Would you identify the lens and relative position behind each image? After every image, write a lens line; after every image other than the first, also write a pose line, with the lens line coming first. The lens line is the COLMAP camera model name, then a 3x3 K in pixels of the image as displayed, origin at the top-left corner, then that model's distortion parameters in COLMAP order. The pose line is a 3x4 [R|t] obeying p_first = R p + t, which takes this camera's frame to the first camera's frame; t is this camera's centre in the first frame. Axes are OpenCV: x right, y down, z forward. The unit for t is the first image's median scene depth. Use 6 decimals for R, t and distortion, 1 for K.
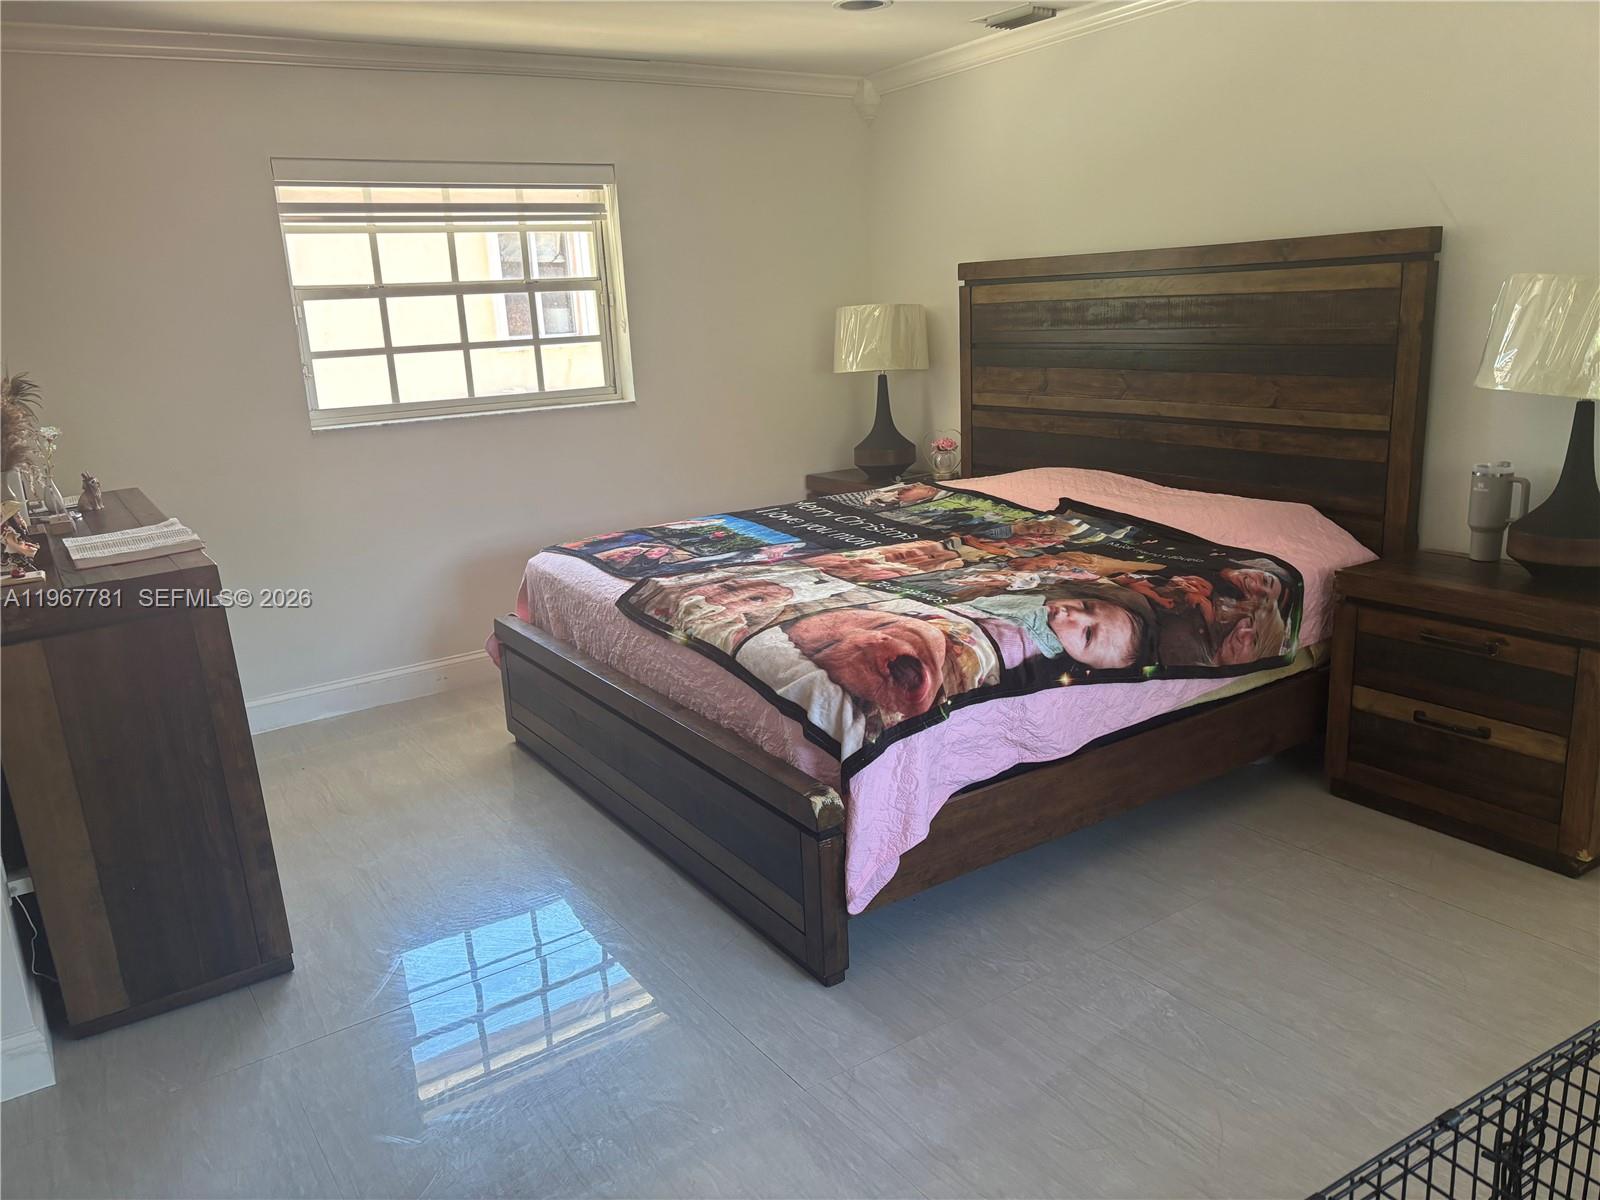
lens RADIAL K [[1188.2, 0, 766.9], [0, 1188.2, 605.8], [0, 0, 1]] dist [0.029428, -0.001536]
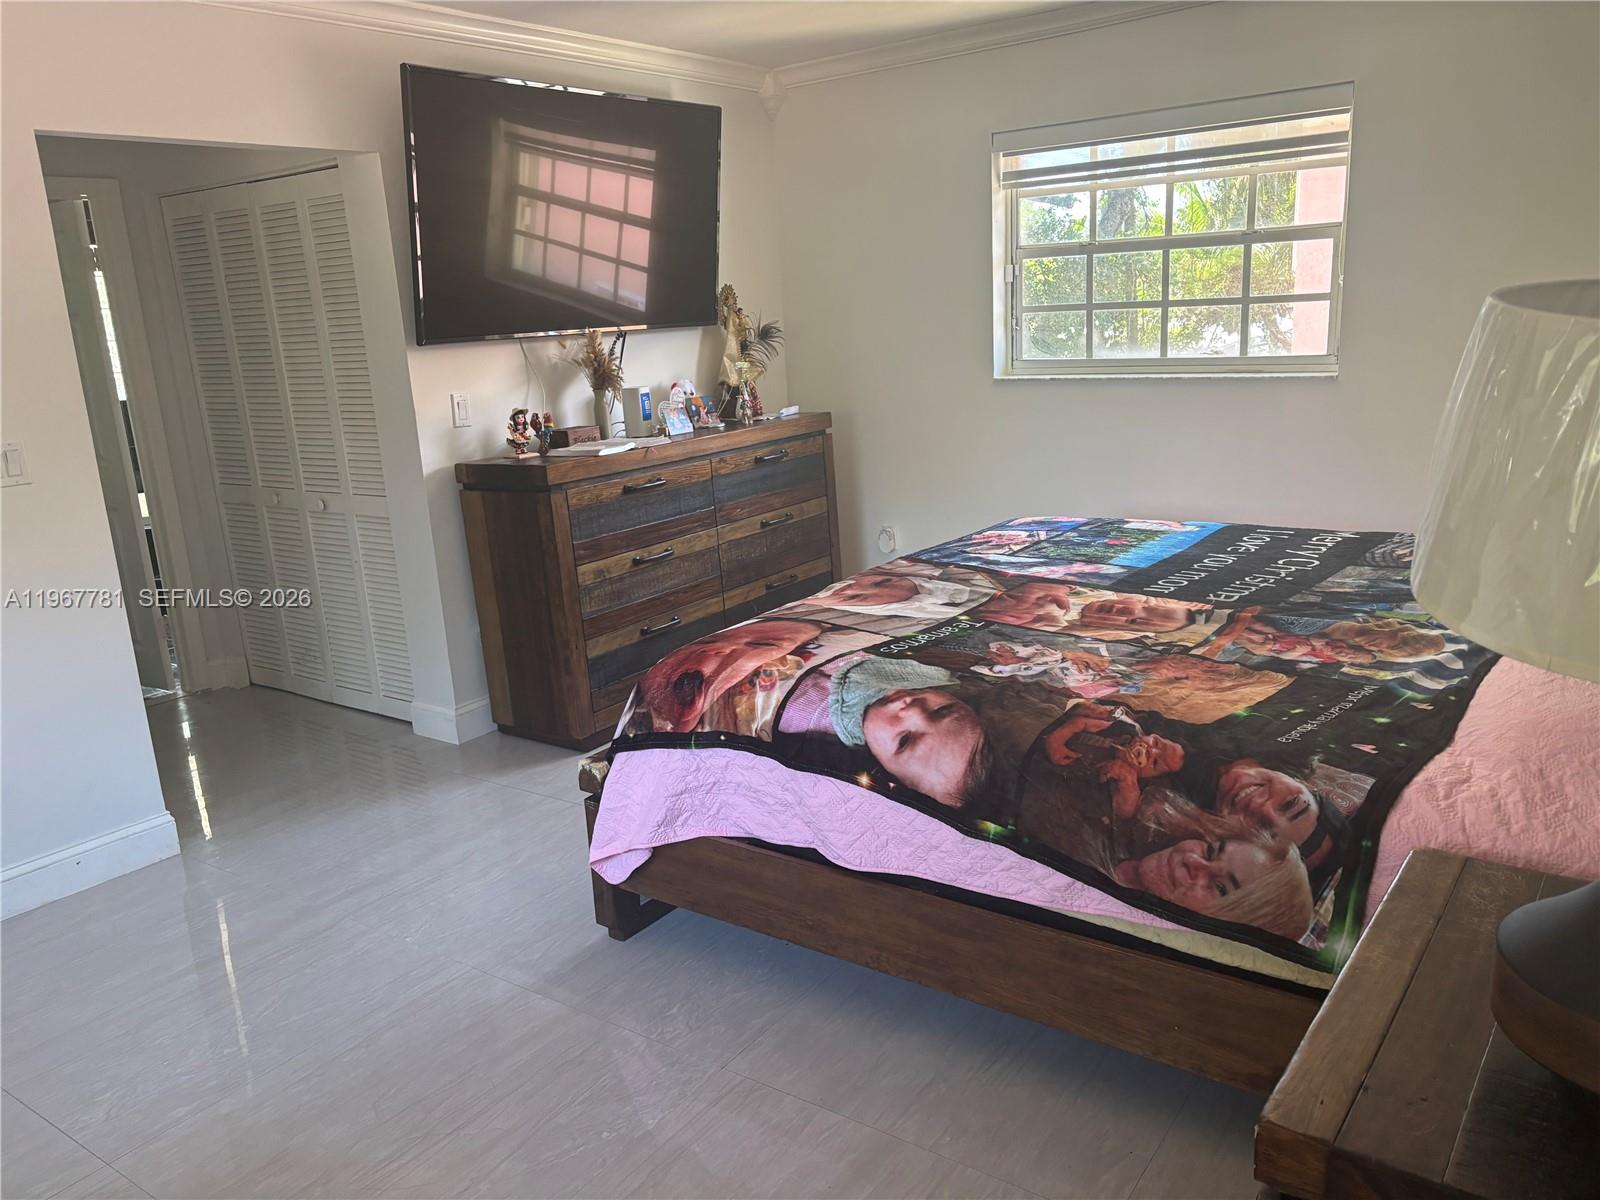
lens RADIAL K [[1233.3, 0, 801.6], [0, 1233.3, 568.1], [0, 0, 1]] dist [0.031539, -0.000682]
pose [[0.364240, 0.235293, -0.901092, 0.906091], [-0.195140, 0.965362, 0.173196, -0.202079], [0.910632, 0.112754, 0.397538, 0.581528]]
